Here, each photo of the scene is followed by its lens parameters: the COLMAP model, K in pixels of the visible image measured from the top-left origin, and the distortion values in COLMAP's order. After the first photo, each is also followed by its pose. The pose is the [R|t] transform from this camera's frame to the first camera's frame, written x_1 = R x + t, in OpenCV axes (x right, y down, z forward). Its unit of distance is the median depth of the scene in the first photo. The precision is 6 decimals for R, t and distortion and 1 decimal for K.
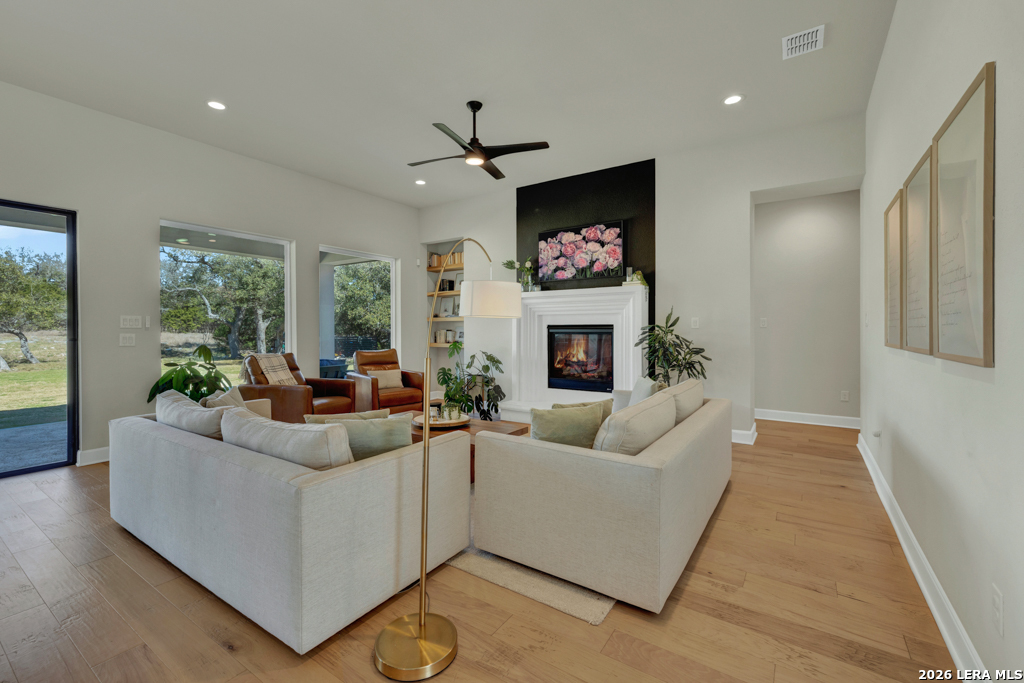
lens RADIAL K [[442.1, 0, 505.6], [0, 442.1, 336.0], [0, 0, 1]] dist [0.003164, 0.000740]
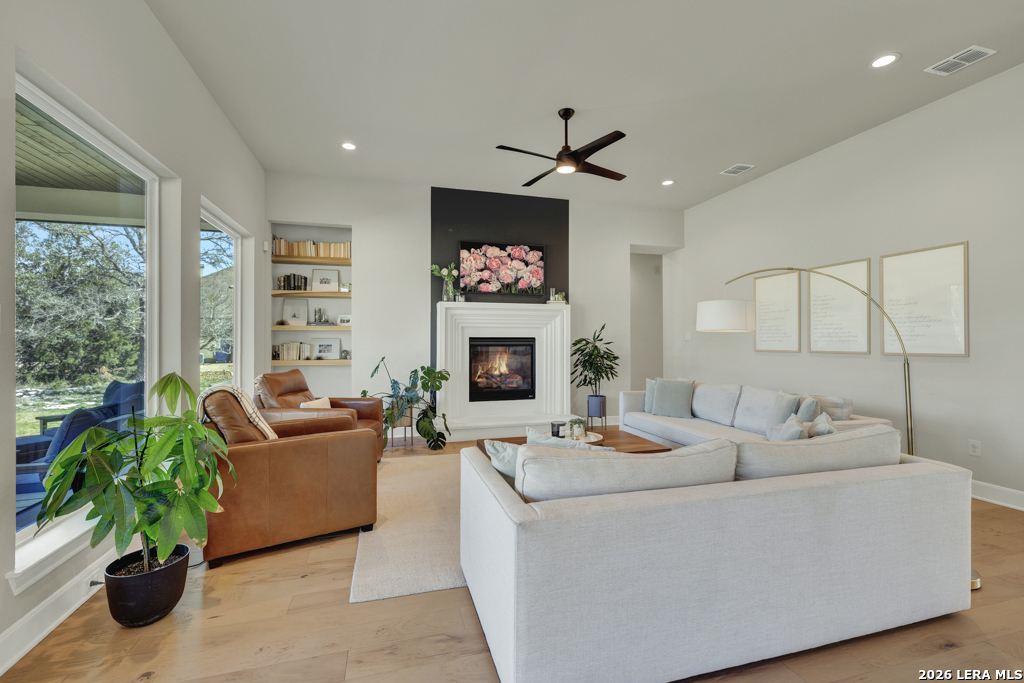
lens RADIAL K [[442.1, 0, 505.6], [0, 442.1, 336.0], [0, 0, 1]] dist [0.003164, 0.000740]
pose [[0.648182, 0.015600, 0.761325, -0.611106], [0.009347, 0.999552, -0.028440, 0.000456], [-0.761428, 0.025550, 0.647746, 0.322459]]
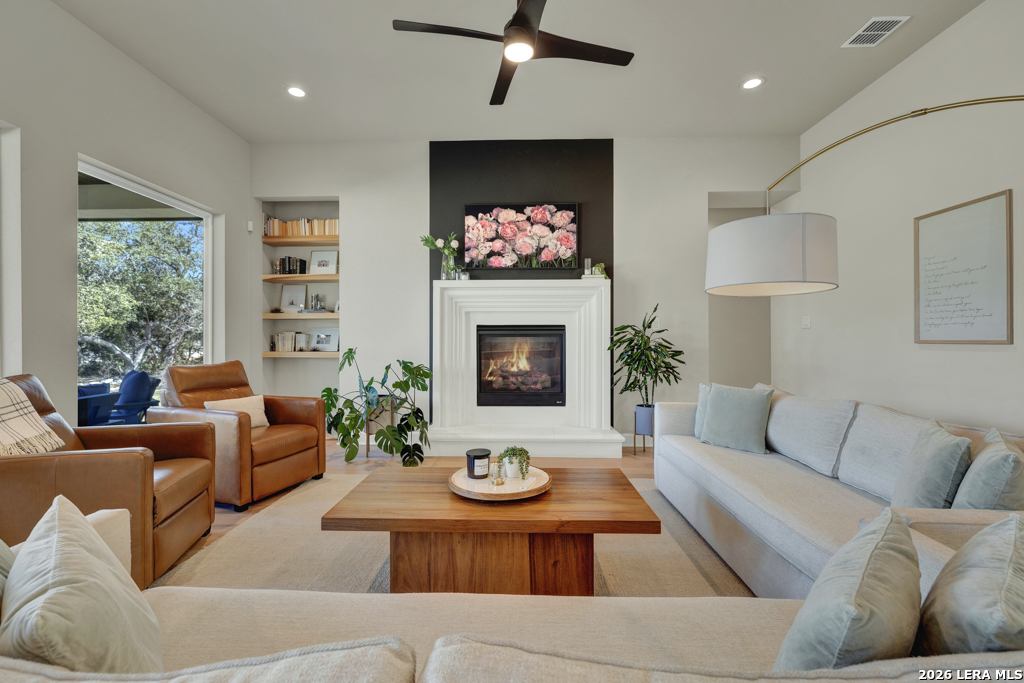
lens RADIAL K [[442.1, 0, 505.6], [0, 442.1, 336.0], [0, 0, 1]] dist [0.003164, 0.000740]
pose [[0.847719, 0.008714, 0.530374, -0.280882], [0.004493, 0.999711, -0.023606, 0.012904], [-0.530426, 0.022394, 0.847435, 0.330660]]
